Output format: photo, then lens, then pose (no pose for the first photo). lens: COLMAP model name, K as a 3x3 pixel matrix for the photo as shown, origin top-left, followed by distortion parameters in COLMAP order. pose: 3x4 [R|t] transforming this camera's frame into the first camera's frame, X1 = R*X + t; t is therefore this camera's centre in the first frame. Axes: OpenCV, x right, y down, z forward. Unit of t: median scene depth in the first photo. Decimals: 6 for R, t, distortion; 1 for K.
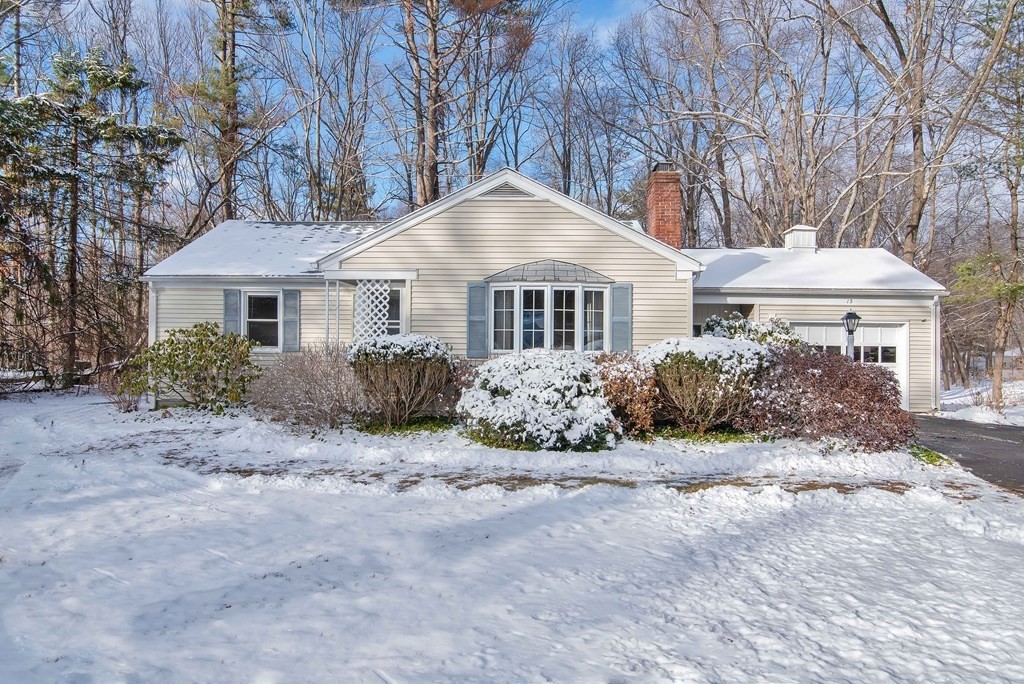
lens RADIAL K [[648.8, 0, 514.2], [0, 648.8, 331.9], [0, 0, 1]] dist [0.001005, 0.007719]
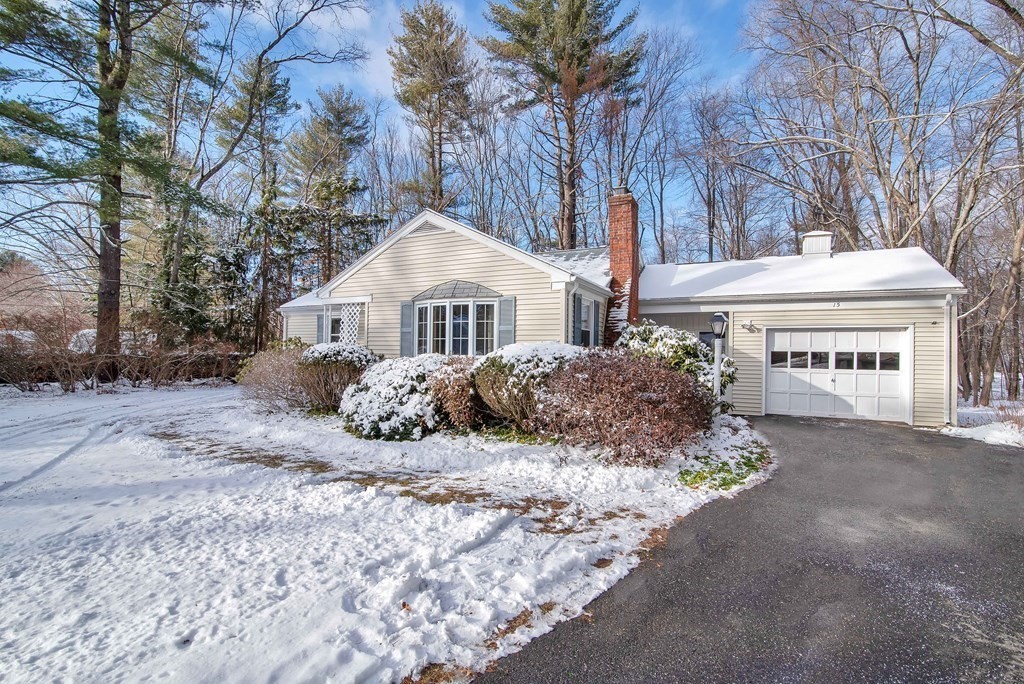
lens RADIAL K [[474.6, 0, 508.4], [0, 474.6, 339.5], [0, 0, 1]] dist [-0.018456, 0.000004]
pose [[0.906090, -0.012951, -0.422887, 0.500776], [0.008372, 0.999885, -0.012684, 0.010911], [0.423003, 0.007953, 0.906093, 0.236278]]
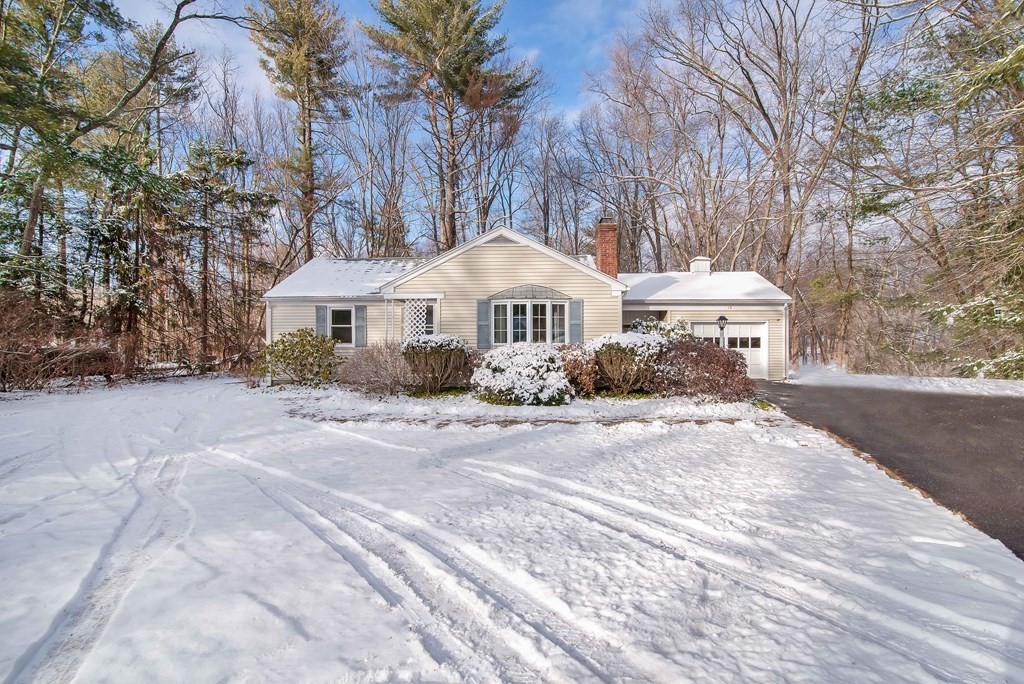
lens RADIAL K [[474.6, 0, 517.0], [0, 474.6, 336.2], [0, 0, 1]] dist [-0.018456, 0.000004]
pose [[0.999844, -0.013792, 0.010991, 0.009962], [0.013645, 0.999817, 0.013382, -0.003444], [-0.011174, -0.013230, 0.999850, -0.129347]]
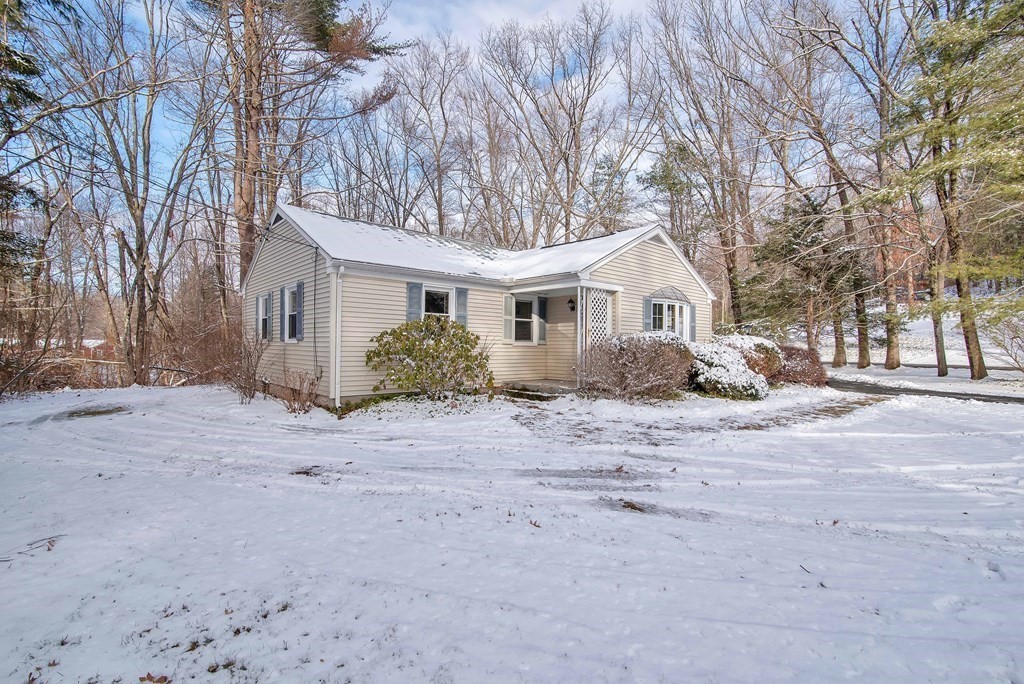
lens RADIAL K [[474.6, 0, 509.3], [0, 474.6, 344.5], [0, 0, 1]] dist [-0.018456, 0.000004]
pose [[0.675935, 0.001393, 0.736960, -1.055212], [-0.007470, 0.999960, 0.004961, 0.030098], [-0.736923, -0.008859, 0.675918, 0.477649]]
